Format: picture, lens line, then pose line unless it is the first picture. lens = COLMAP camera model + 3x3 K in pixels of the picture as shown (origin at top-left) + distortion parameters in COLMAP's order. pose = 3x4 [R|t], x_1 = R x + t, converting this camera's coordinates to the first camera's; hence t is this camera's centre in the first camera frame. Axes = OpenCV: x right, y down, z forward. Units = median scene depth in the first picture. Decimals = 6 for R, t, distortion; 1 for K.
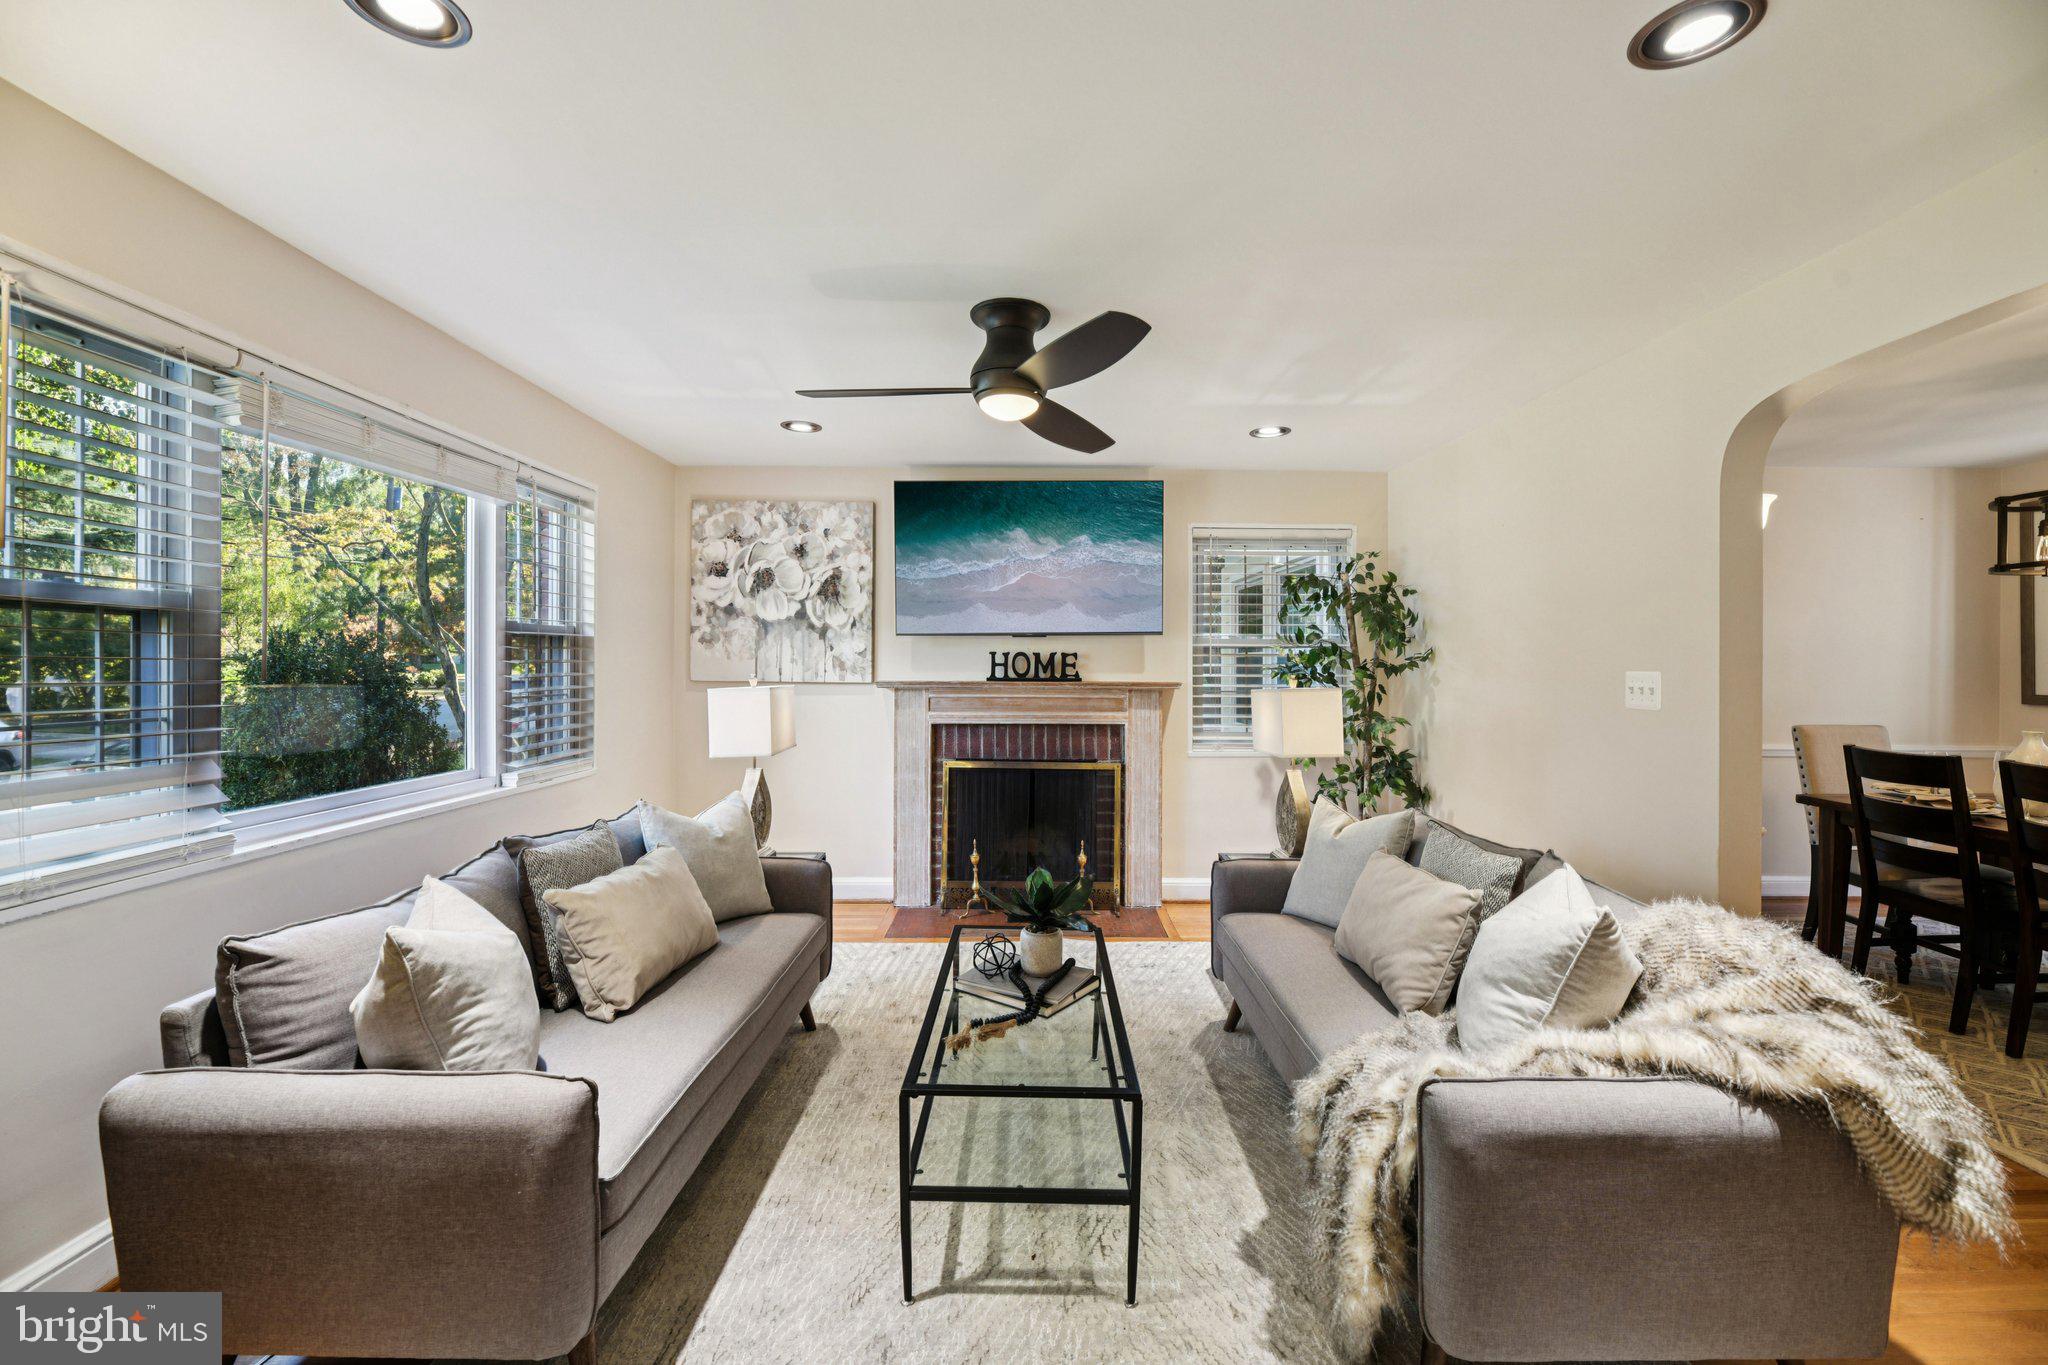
lens RADIAL K [[856.9, 0, 1036.0], [0, 856.9, 658.3], [0, 0, 1]] dist [-0.001443, -0.000216]
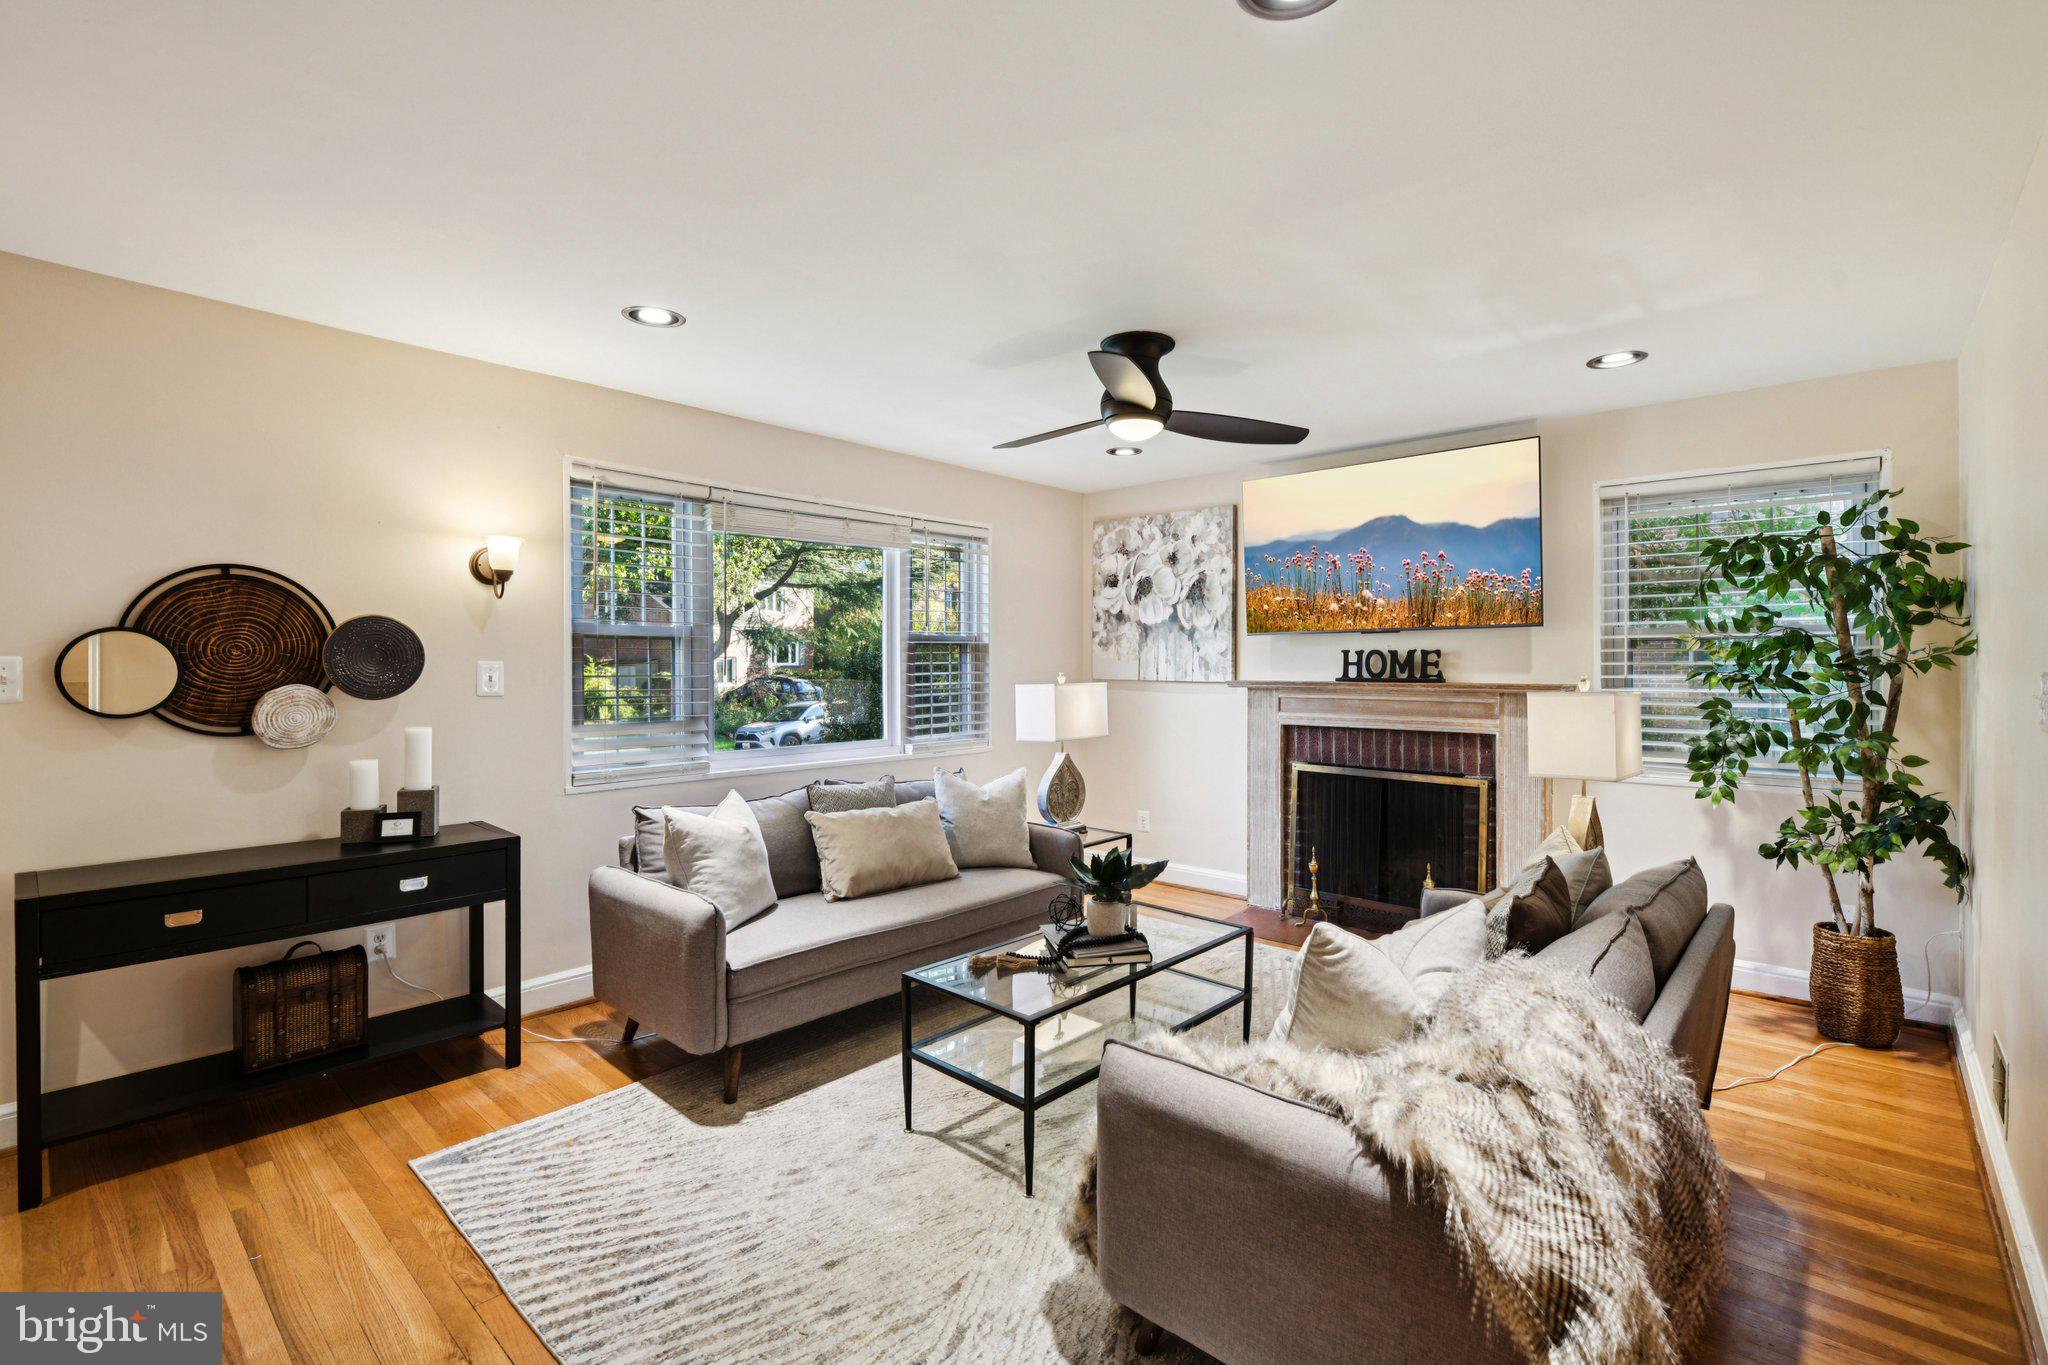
lens RADIAL K [[941.3, 0, 1018.3], [0, 941.3, 658.3], [0, 0, 1]] dist [0.010834, 0.000075]
pose [[0.723574, -0.008891, -0.690190, 0.400979], [0.009730, 0.999949, -0.002680, 0.000723], [0.690178, -0.004776, 0.723624, 0.012739]]
